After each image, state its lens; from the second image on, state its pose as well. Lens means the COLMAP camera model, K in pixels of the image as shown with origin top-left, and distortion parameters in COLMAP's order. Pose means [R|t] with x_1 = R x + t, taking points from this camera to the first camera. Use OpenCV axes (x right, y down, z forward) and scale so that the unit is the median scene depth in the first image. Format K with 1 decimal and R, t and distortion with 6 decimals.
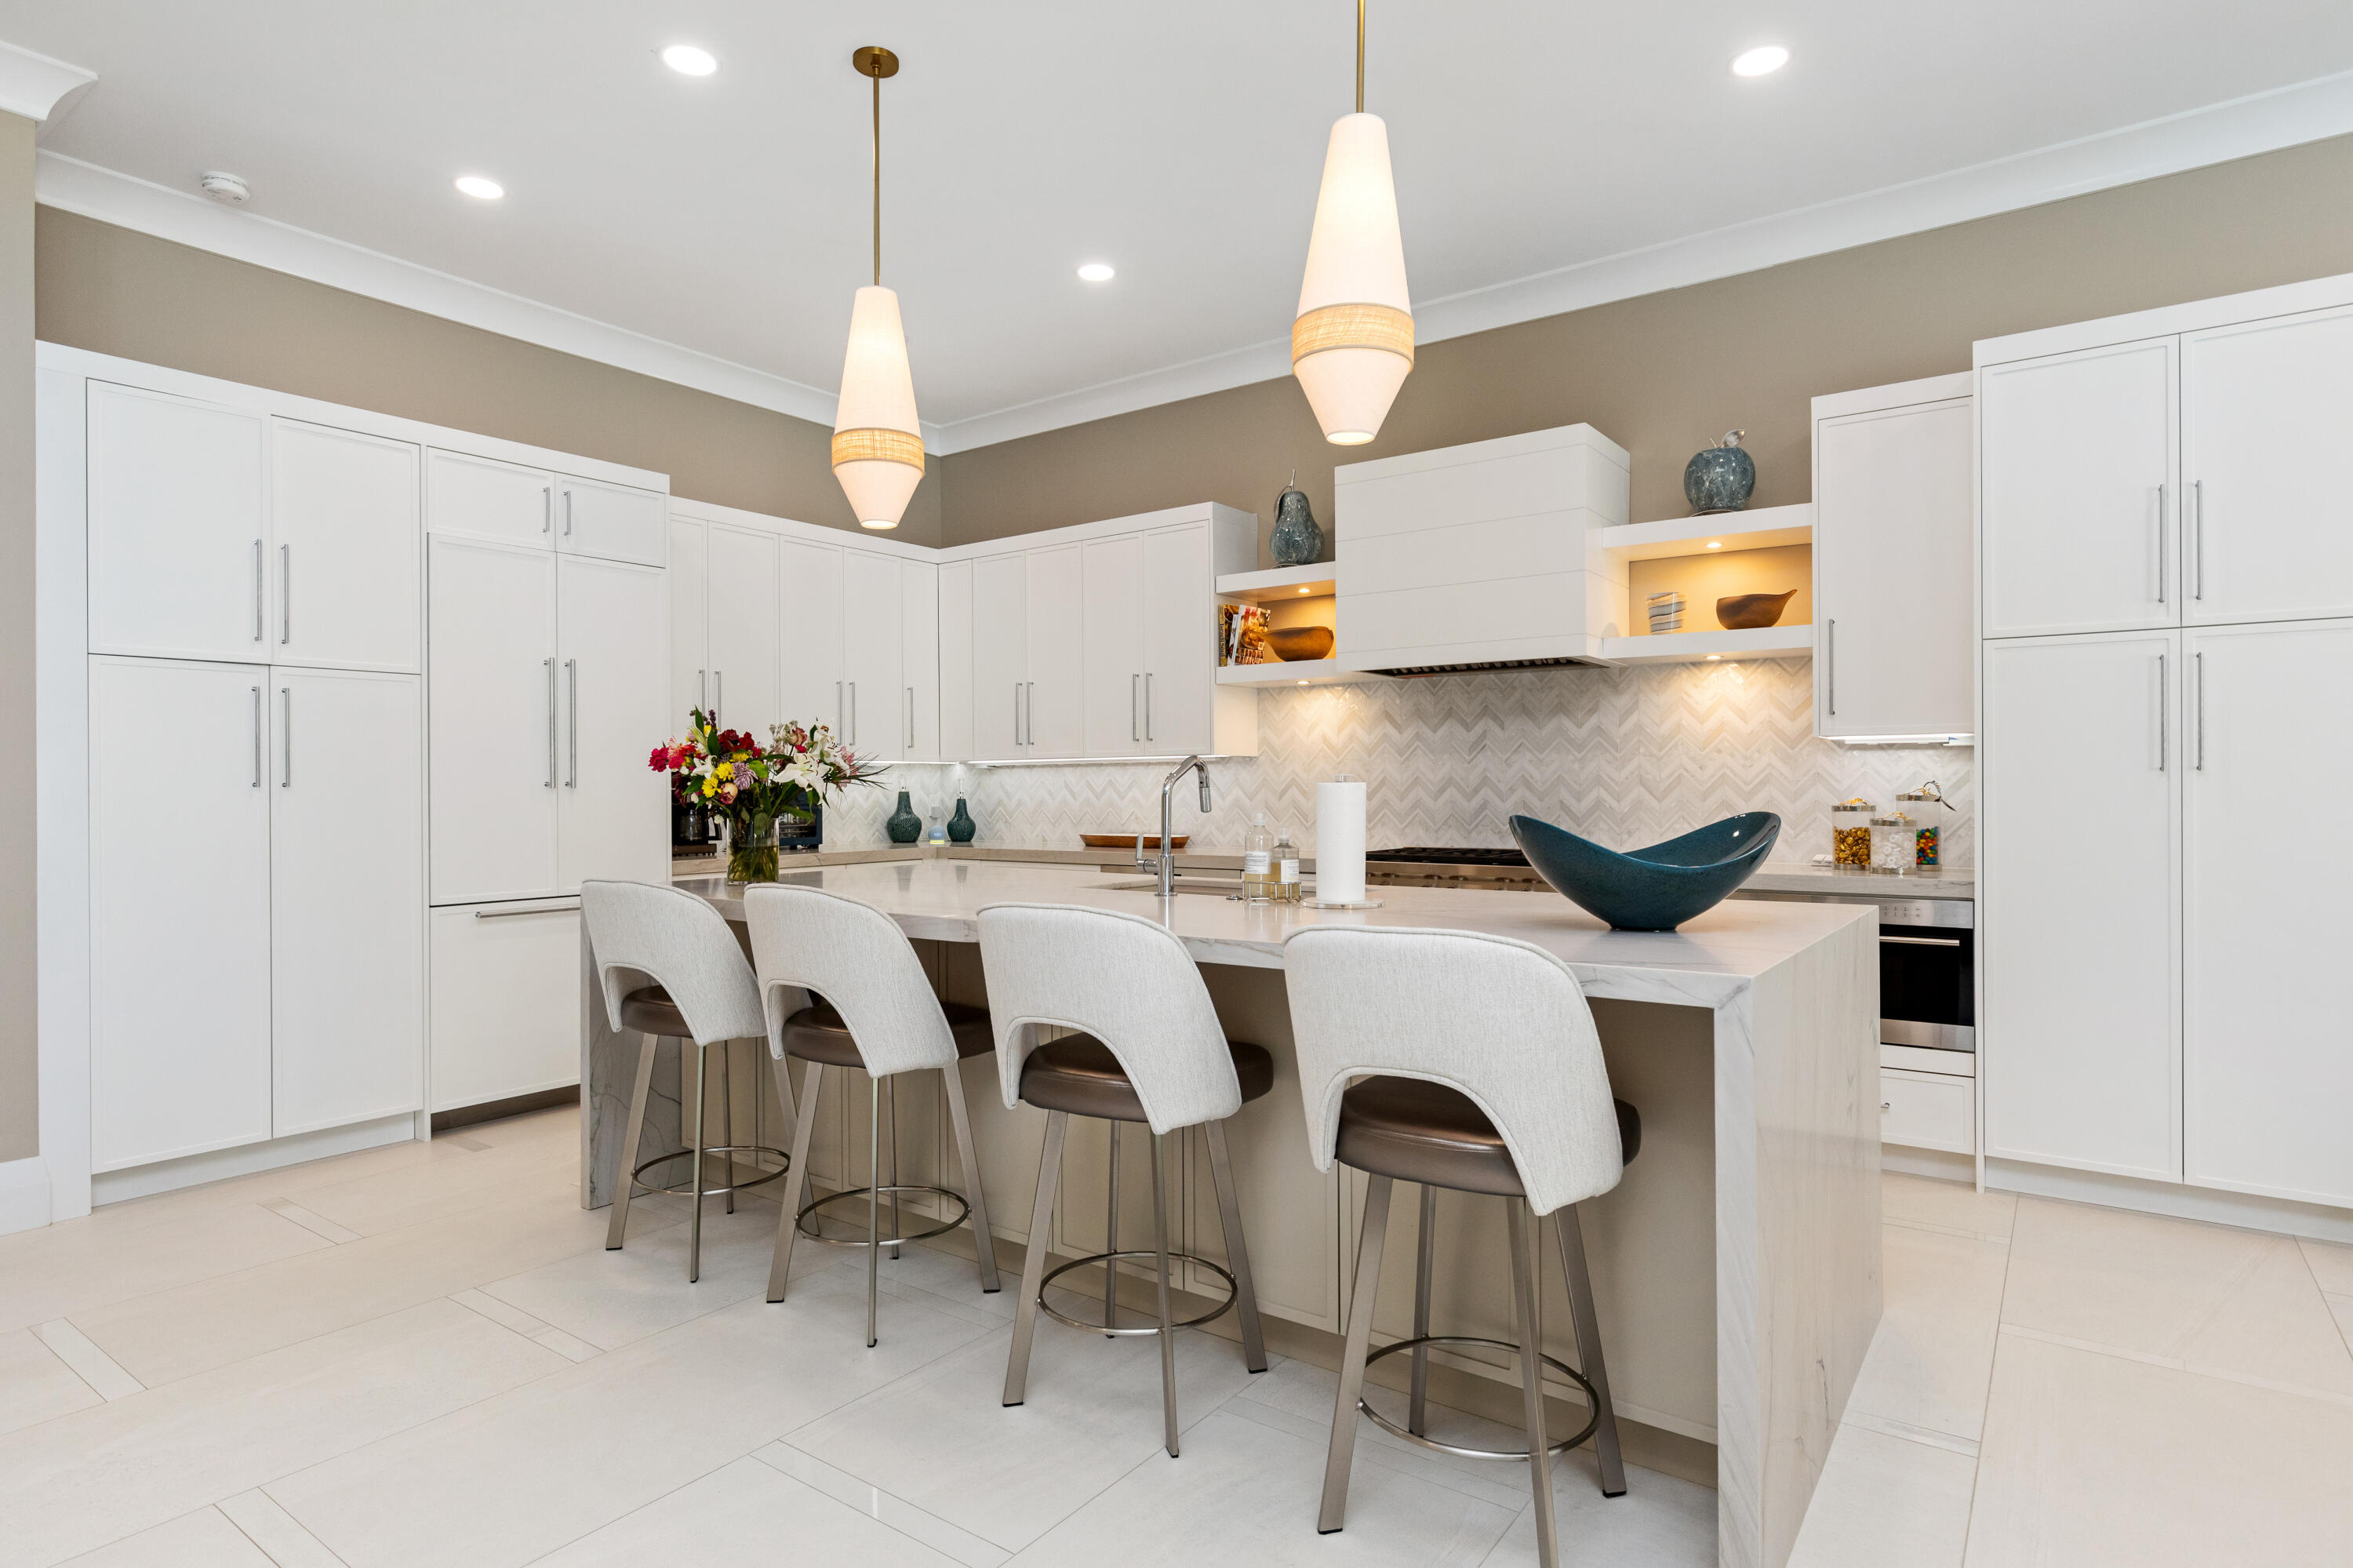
lens RADIAL K [[1289.7, 0, 1158.0], [0, 1289.7, 786.2], [0, 0, 1]] dist [0.002441, 0.000958]
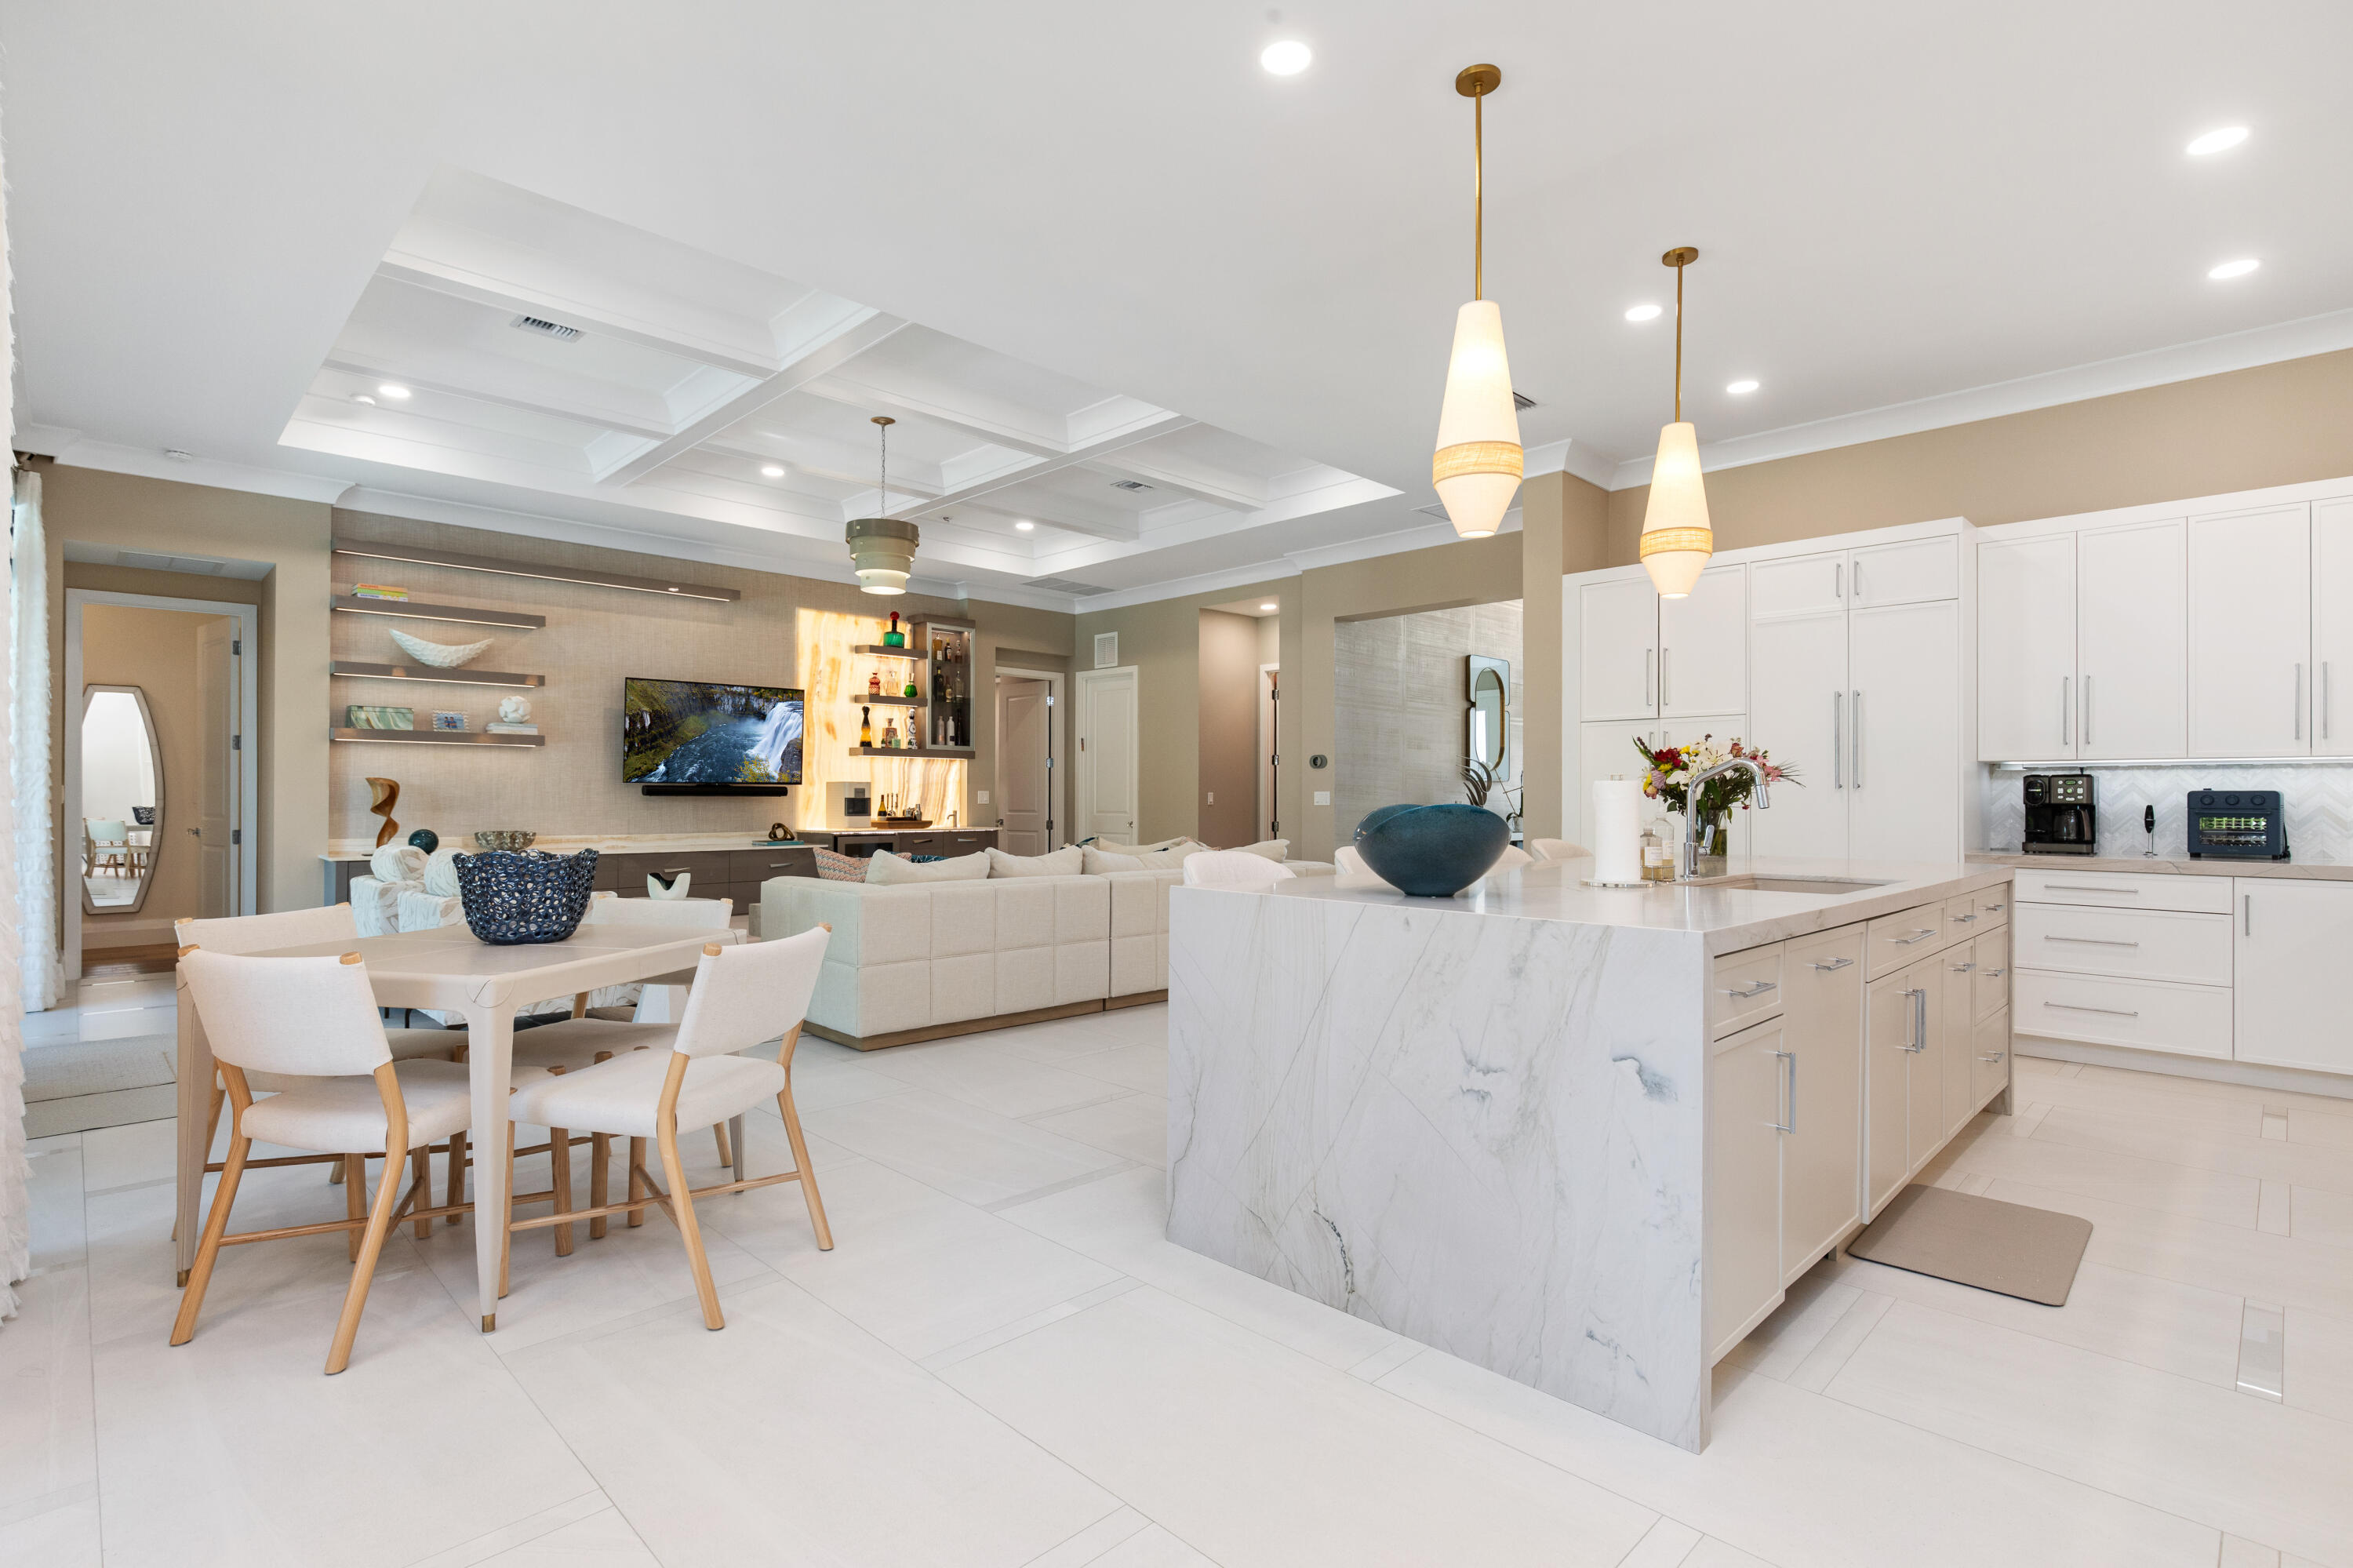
lens RADIAL K [[1107.5, 0, 1164.5], [0, 1107.5, 790.8], [0, 0, 1]] dist [-0.004782, -0.000808]
pose [[-0.160437, 0.001700, -0.987045, 0.764255], [0.000396, 0.999999, 0.001658, 0.000813], [0.987046, -0.000125, -0.160438, 0.494279]]
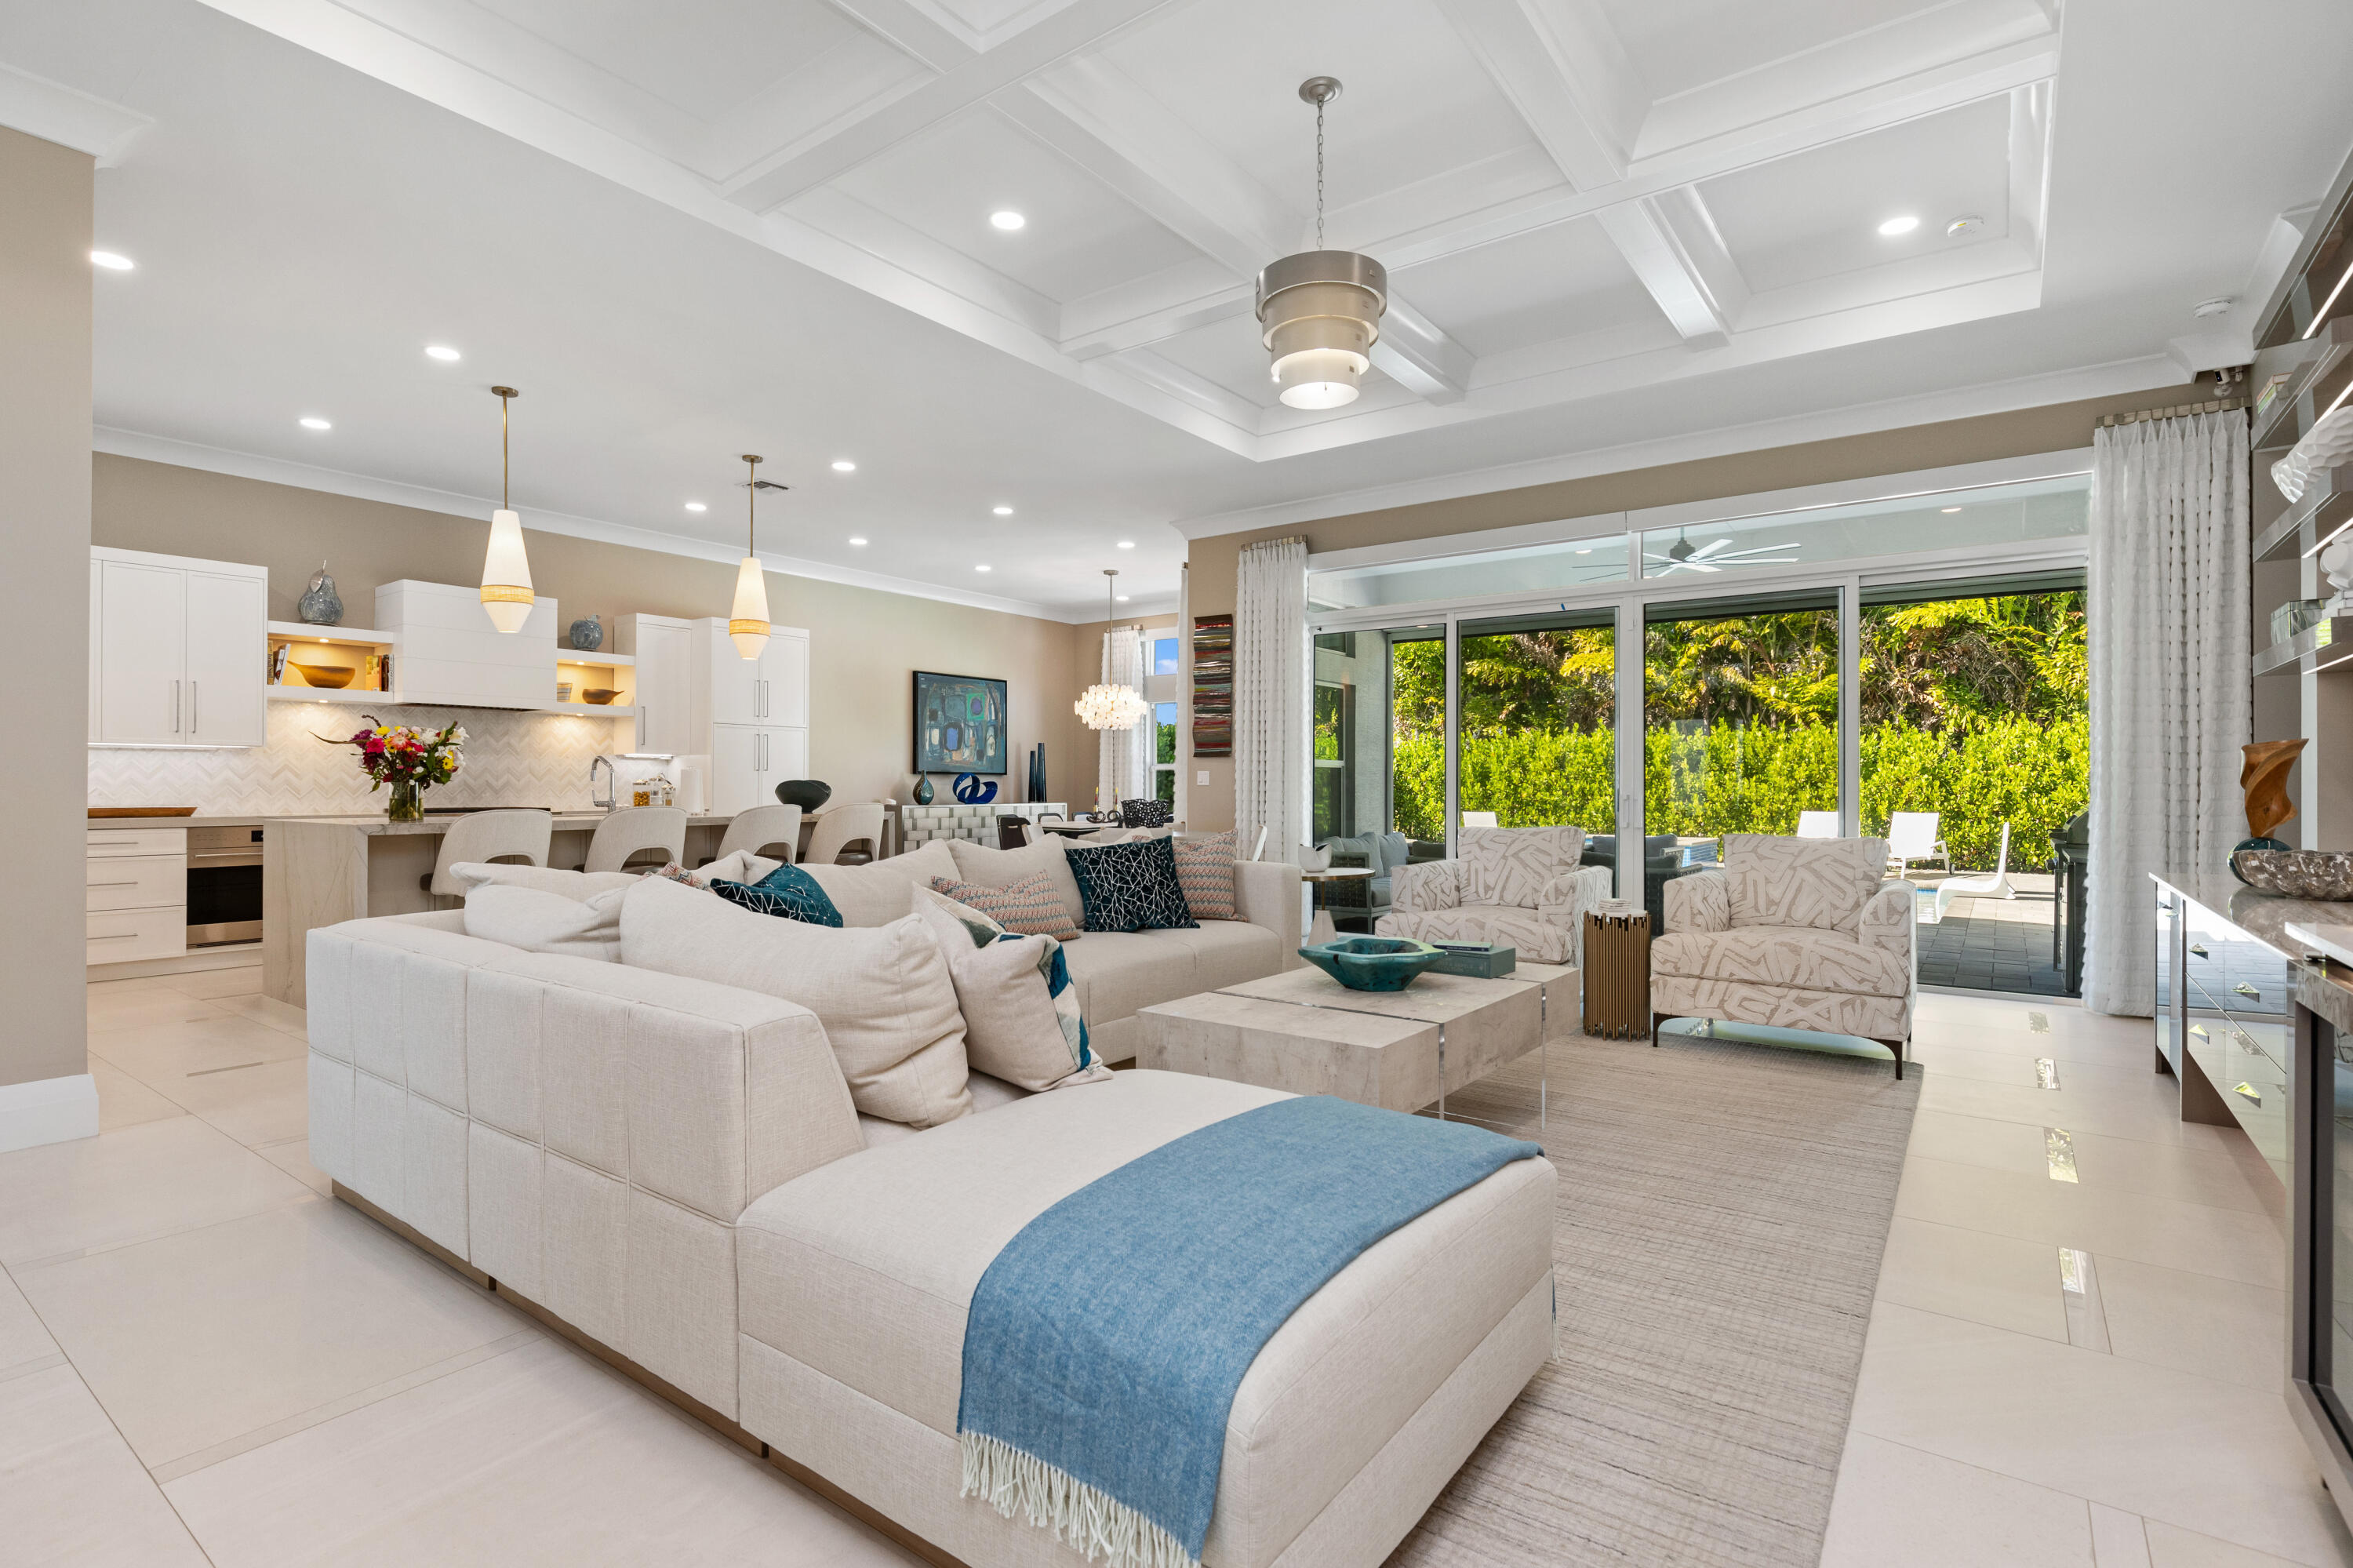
lens RADIAL K [[1130.5, 0, 1163.0], [0, 1130.5, 782.6], [0, 0, 1]] dist [-0.000501, -0.000258]
pose [[0.010307, 0.009371, 0.999903, -1.413357], [-0.003150, 0.999951, -0.009339, 0.028027], [-0.999942, -0.003053, 0.010336, 0.005970]]
